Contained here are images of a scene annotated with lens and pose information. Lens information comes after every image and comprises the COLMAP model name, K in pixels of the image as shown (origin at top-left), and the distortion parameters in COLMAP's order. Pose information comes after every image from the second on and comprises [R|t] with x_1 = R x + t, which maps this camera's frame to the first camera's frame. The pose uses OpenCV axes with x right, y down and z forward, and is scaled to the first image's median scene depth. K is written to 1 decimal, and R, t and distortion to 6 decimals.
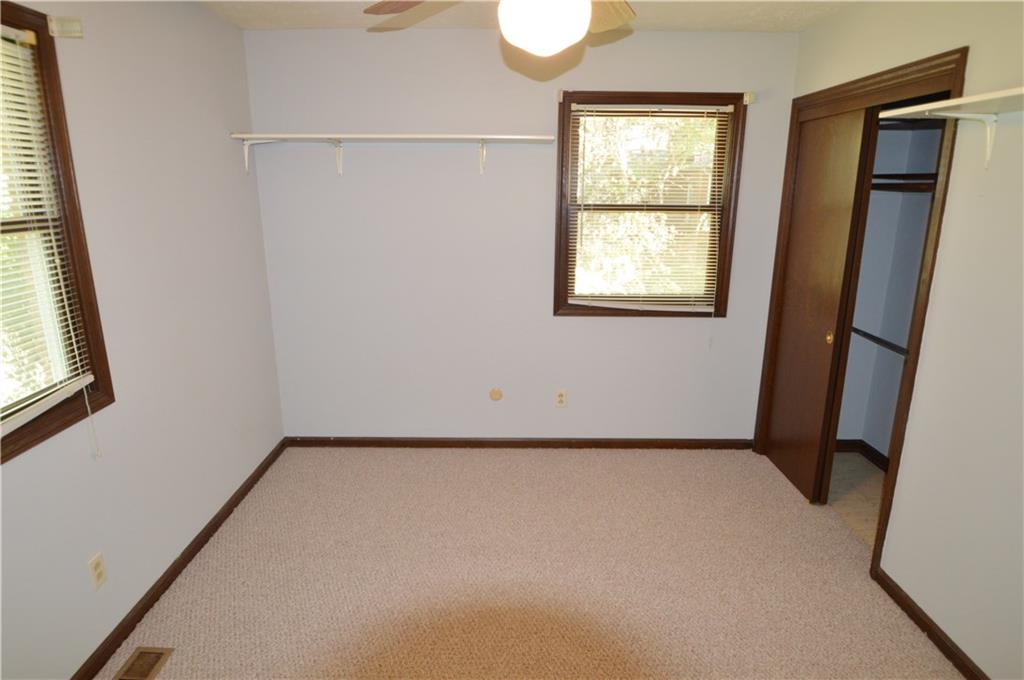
lens RADIAL K [[596.2, 0, 505.9], [0, 596.2, 349.3], [0, 0, 1]] dist [-0.015759, -0.012355]
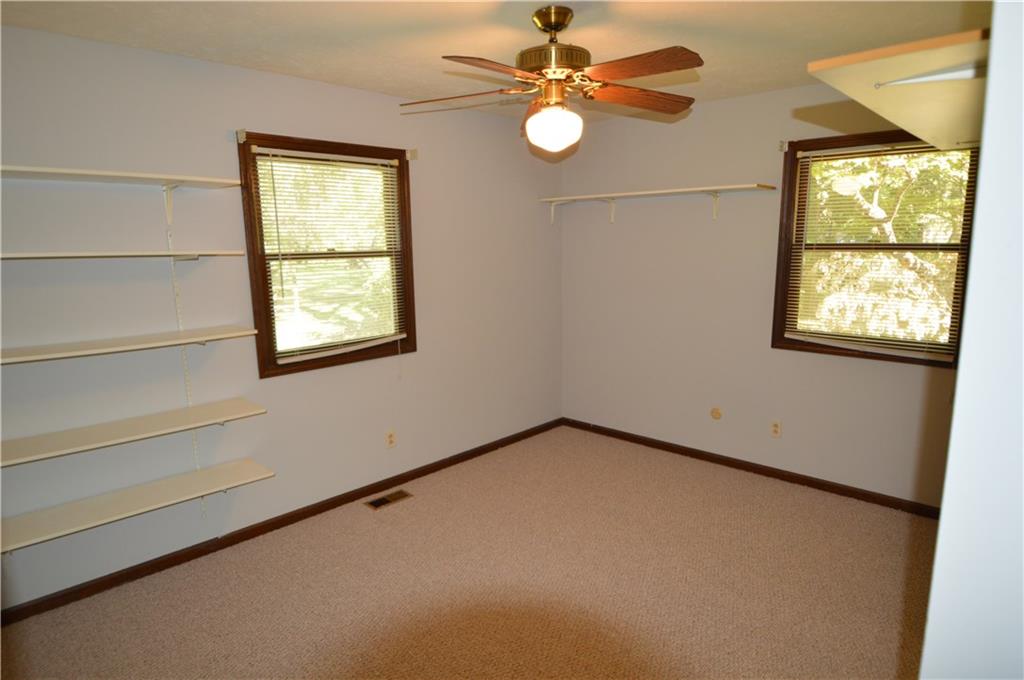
lens RADIAL K [[596.2, 0, 505.9], [0, 596.2, 349.3], [0, 0, 1]] dist [-0.015759, -0.012355]
pose [[0.724847, 0.108771, -0.680269, 0.492475], [-0.160134, 0.987012, -0.012810, 0.038784], [0.670040, 0.118220, 0.732851, -0.100097]]
